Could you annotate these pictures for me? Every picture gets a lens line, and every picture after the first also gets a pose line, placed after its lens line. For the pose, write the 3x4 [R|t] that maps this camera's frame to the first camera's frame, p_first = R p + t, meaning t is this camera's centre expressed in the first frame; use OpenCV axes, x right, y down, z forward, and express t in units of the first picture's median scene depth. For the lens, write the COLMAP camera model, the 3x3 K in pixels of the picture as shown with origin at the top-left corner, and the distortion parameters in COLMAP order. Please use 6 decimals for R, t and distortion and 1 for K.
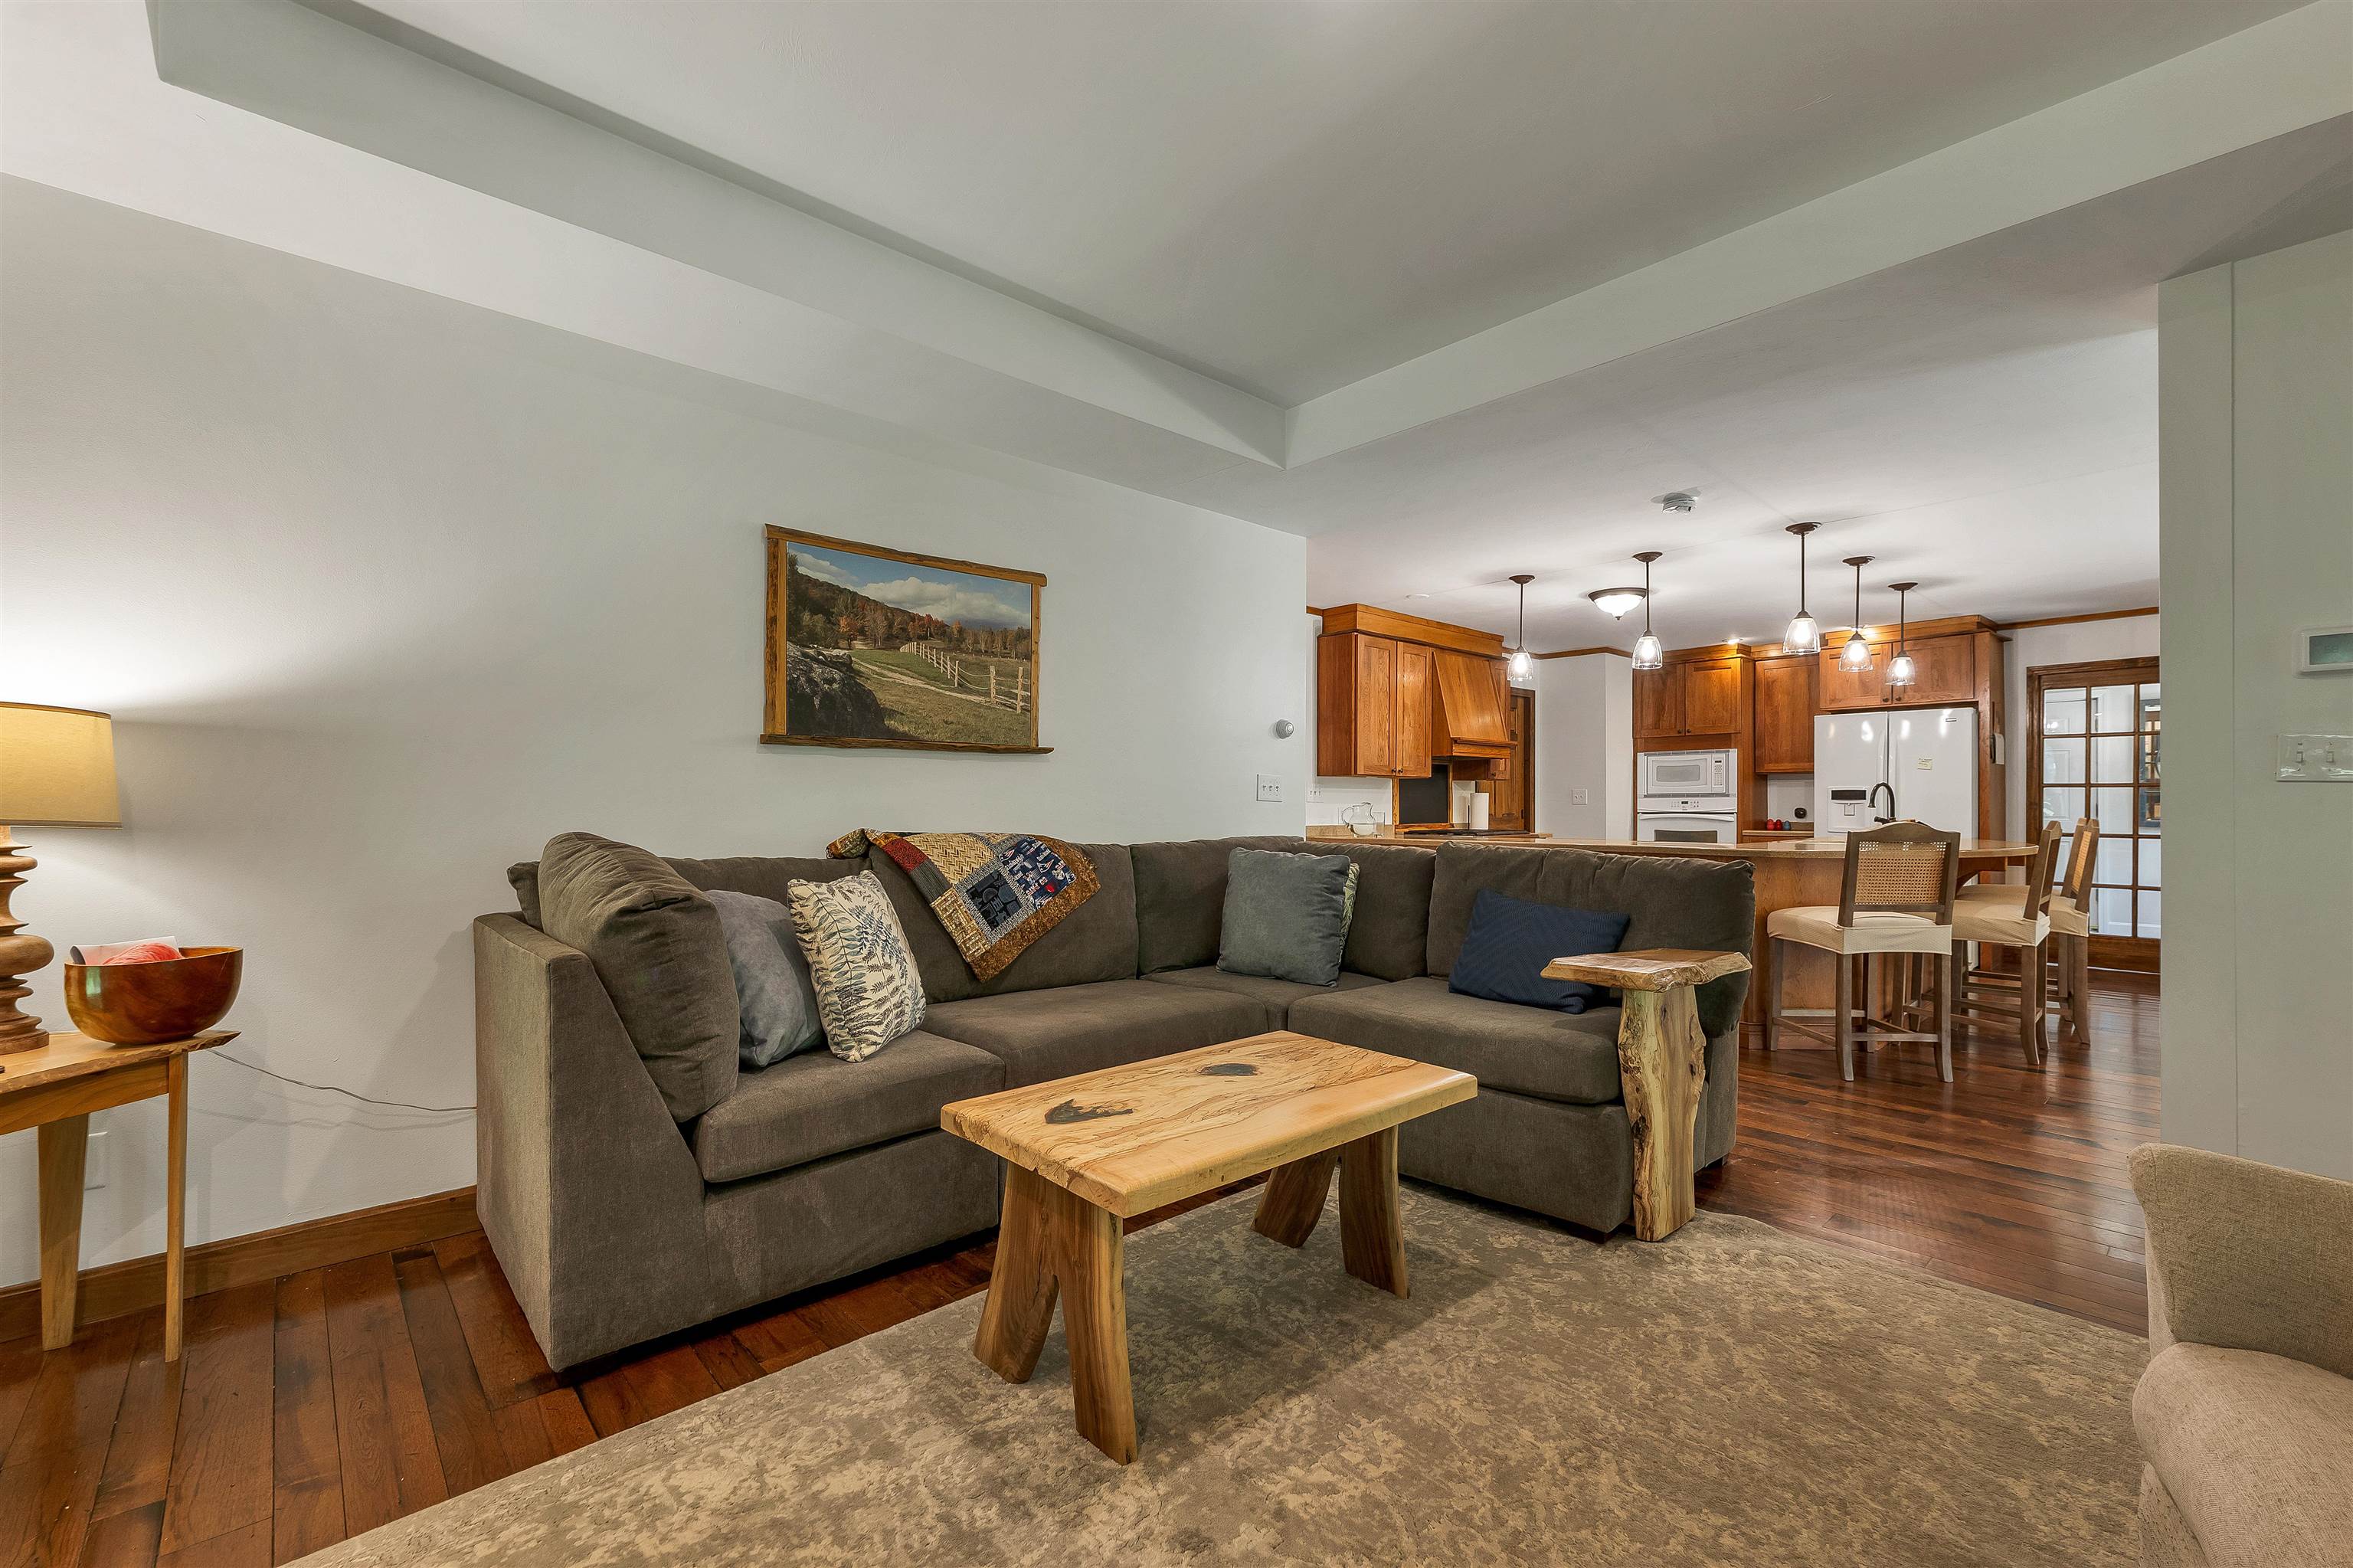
lens RADIAL K [[984.7, 0, 1175.6], [0, 984.7, 801.8], [0, 0, 1]] dist [-0.003639, -0.000227]
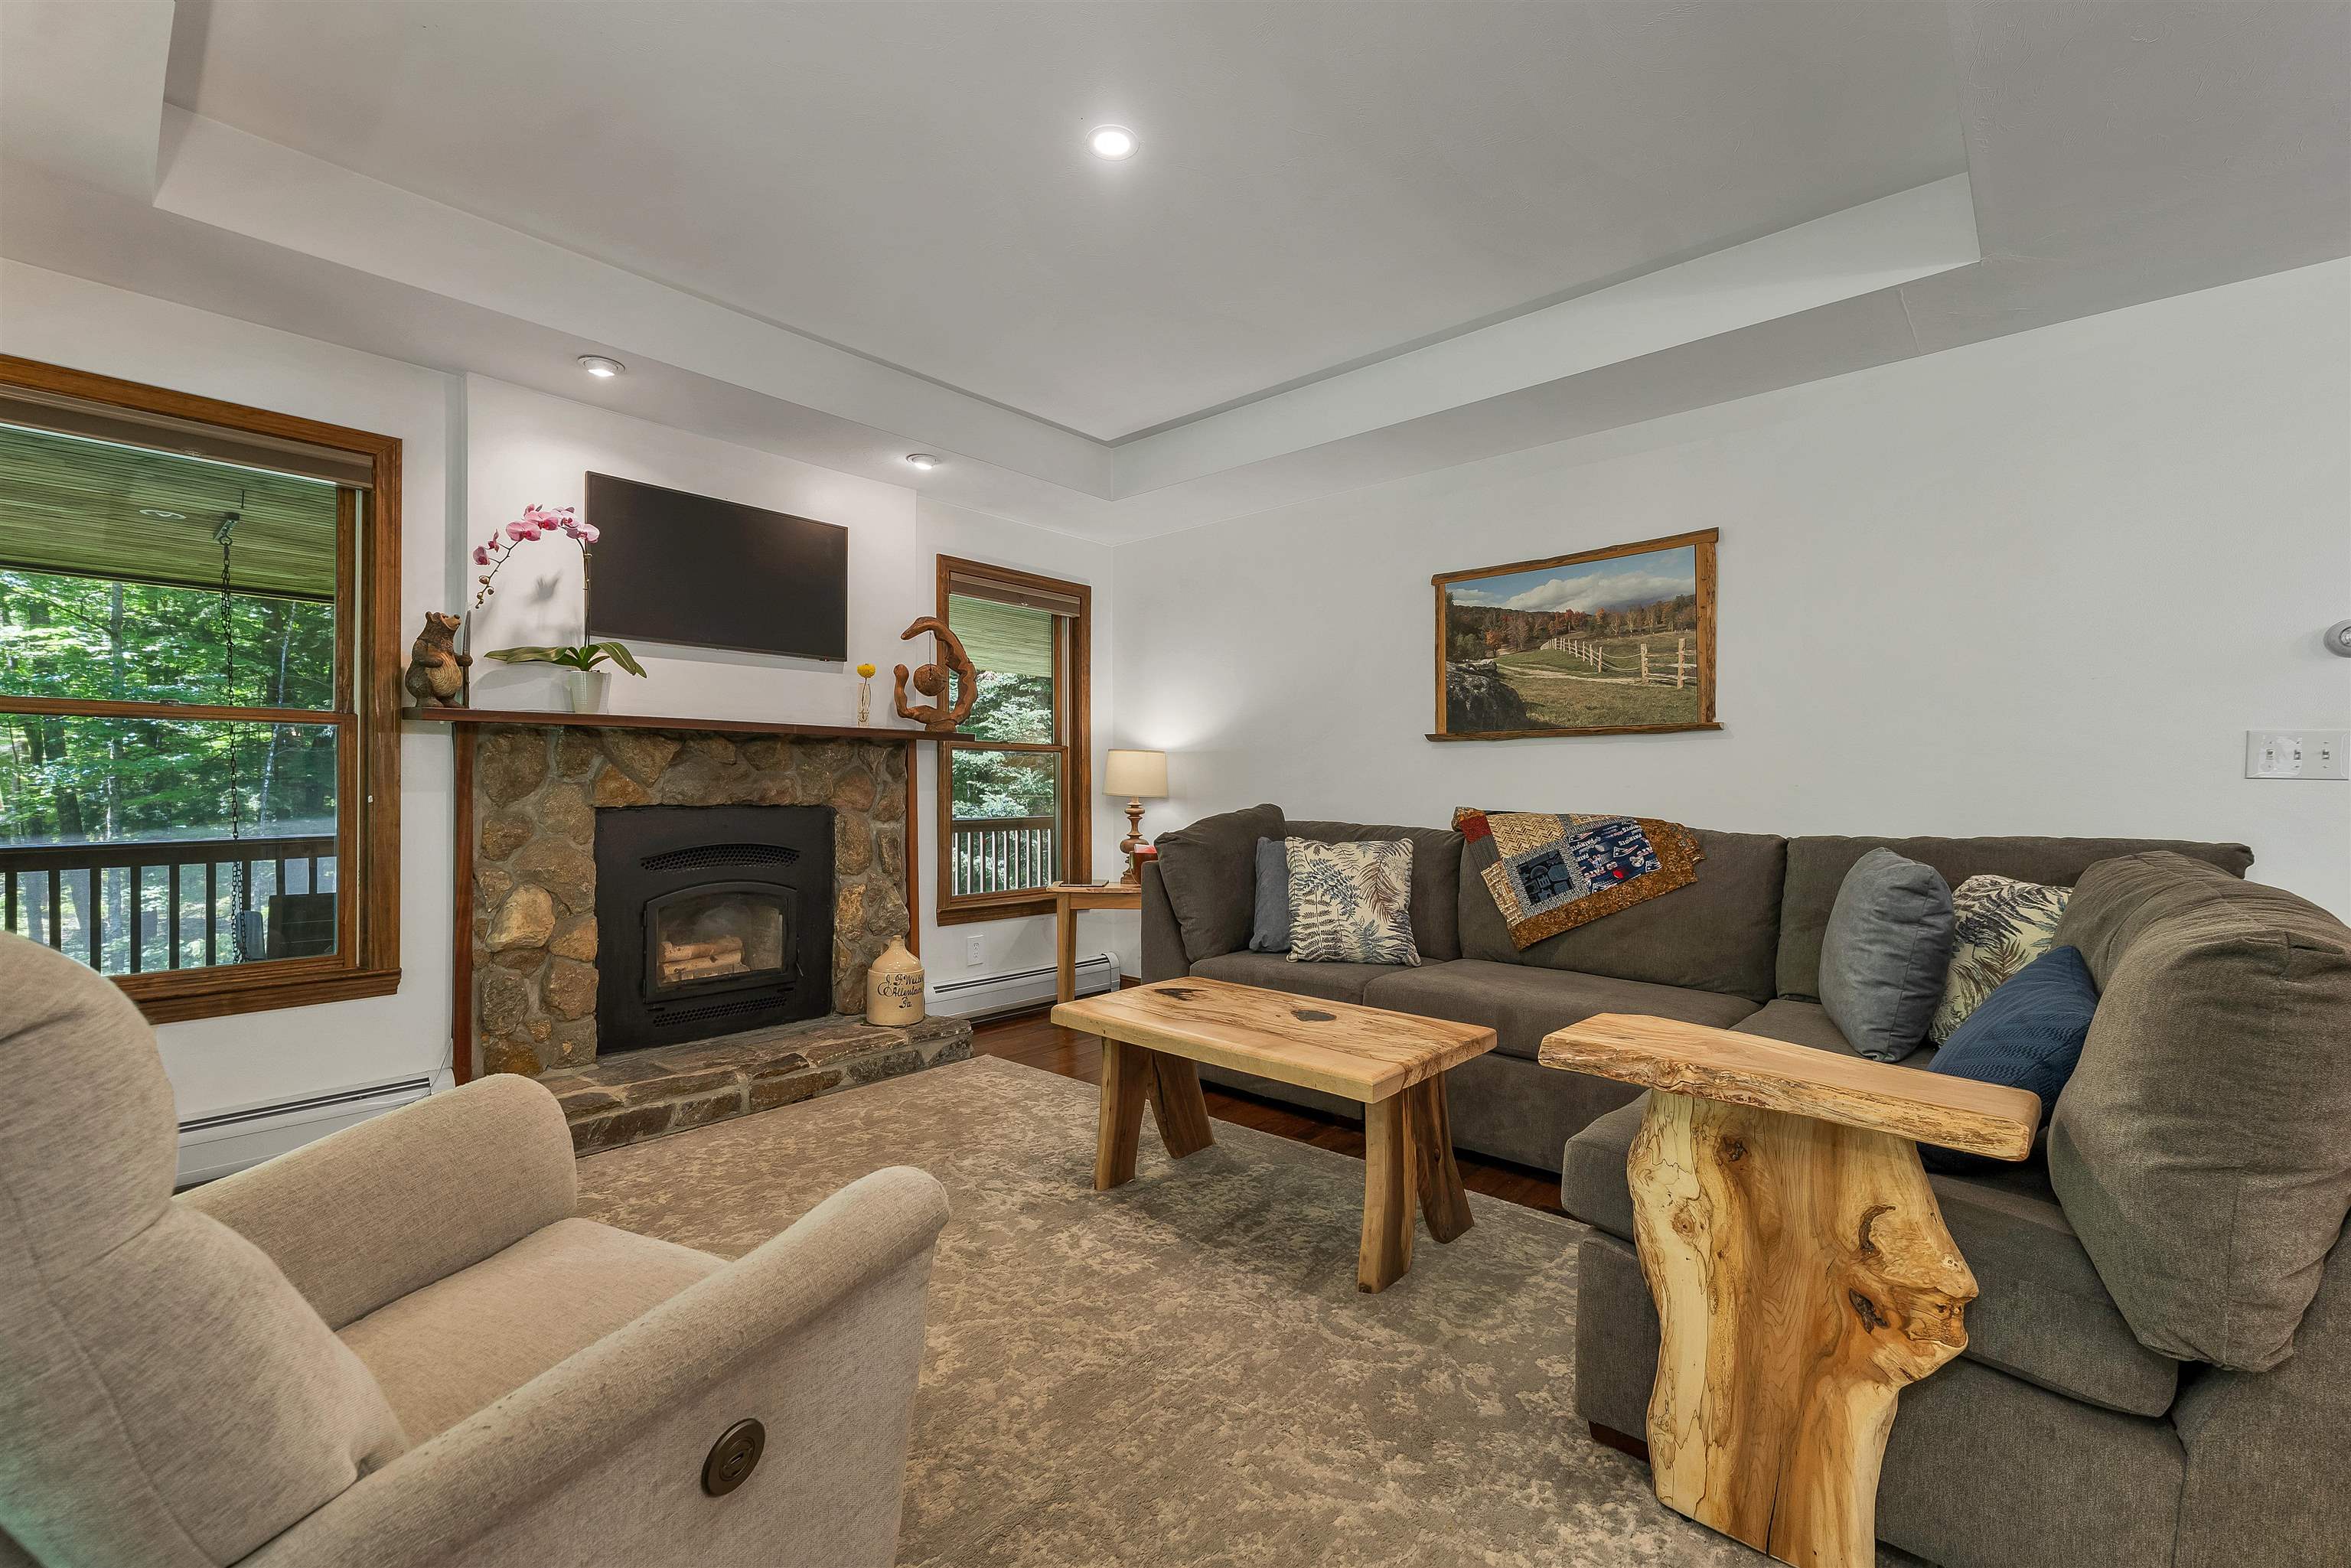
lens RADIAL K [[983.8, 0, 1174.2], [0, 983.8, 783.6], [0, 0, 1]] dist [-0.003639, -0.000227]
pose [[0.106436, -0.006900, -0.994296, 0.799561], [0.003137, 0.999973, -0.006603, 0.004791], [0.994315, -0.002416, 0.106455, 0.480144]]
